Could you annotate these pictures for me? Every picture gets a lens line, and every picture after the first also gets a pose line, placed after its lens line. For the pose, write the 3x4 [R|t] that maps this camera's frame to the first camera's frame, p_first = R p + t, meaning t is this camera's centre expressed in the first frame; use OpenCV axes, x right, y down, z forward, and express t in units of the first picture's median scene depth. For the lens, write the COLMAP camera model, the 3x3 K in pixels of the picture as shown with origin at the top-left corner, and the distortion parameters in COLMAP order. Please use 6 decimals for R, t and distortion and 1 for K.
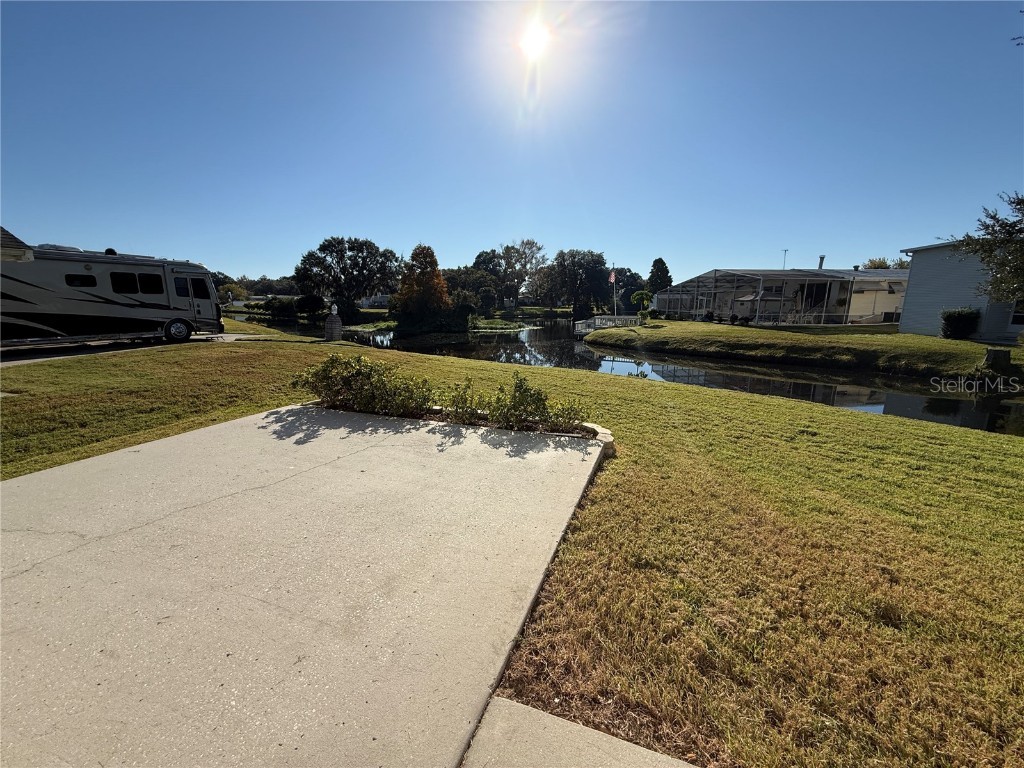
lens RADIAL K [[408.1, 0, 509.6], [0, 408.1, 383.1], [0, 0, 1]] dist [0.000591, 0.000344]
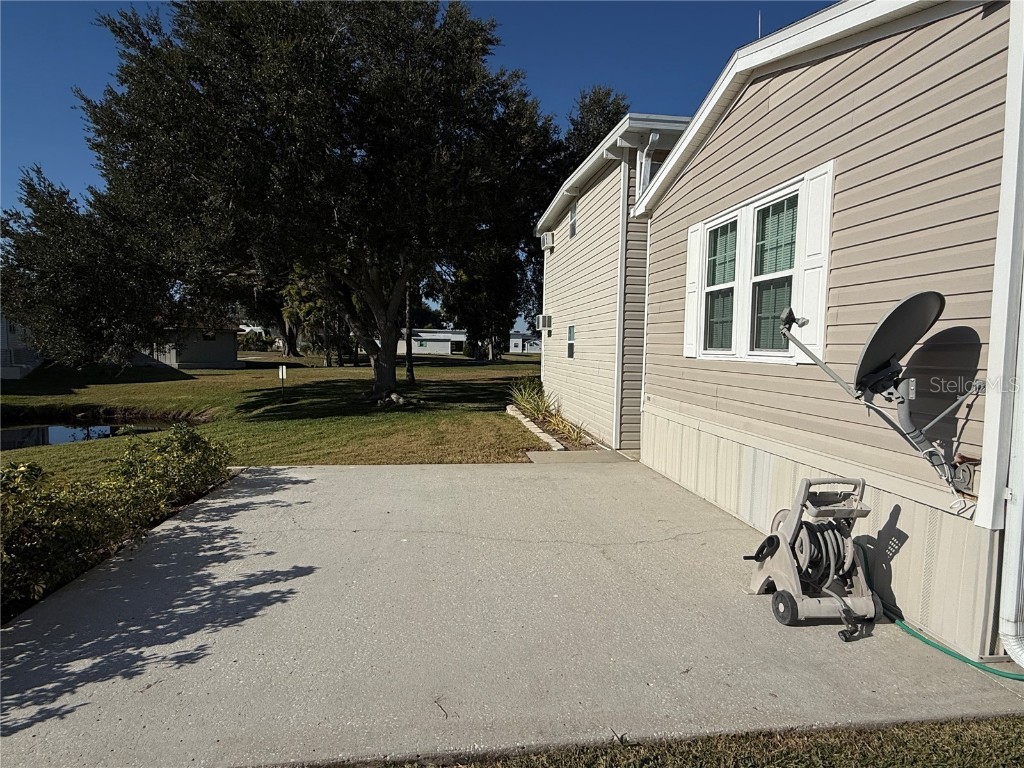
lens RADIAL K [[573.7, 0, 510.2], [0, 573.7, 381.7], [0, 0, 1]] dist [0.004235, 0.000105]
pose [[-0.462110, -0.065047, 0.884434, -0.209702], [0.154143, 0.976234, 0.152337, -0.028409], [-0.873324, 0.206726, -0.441101, 0.168199]]
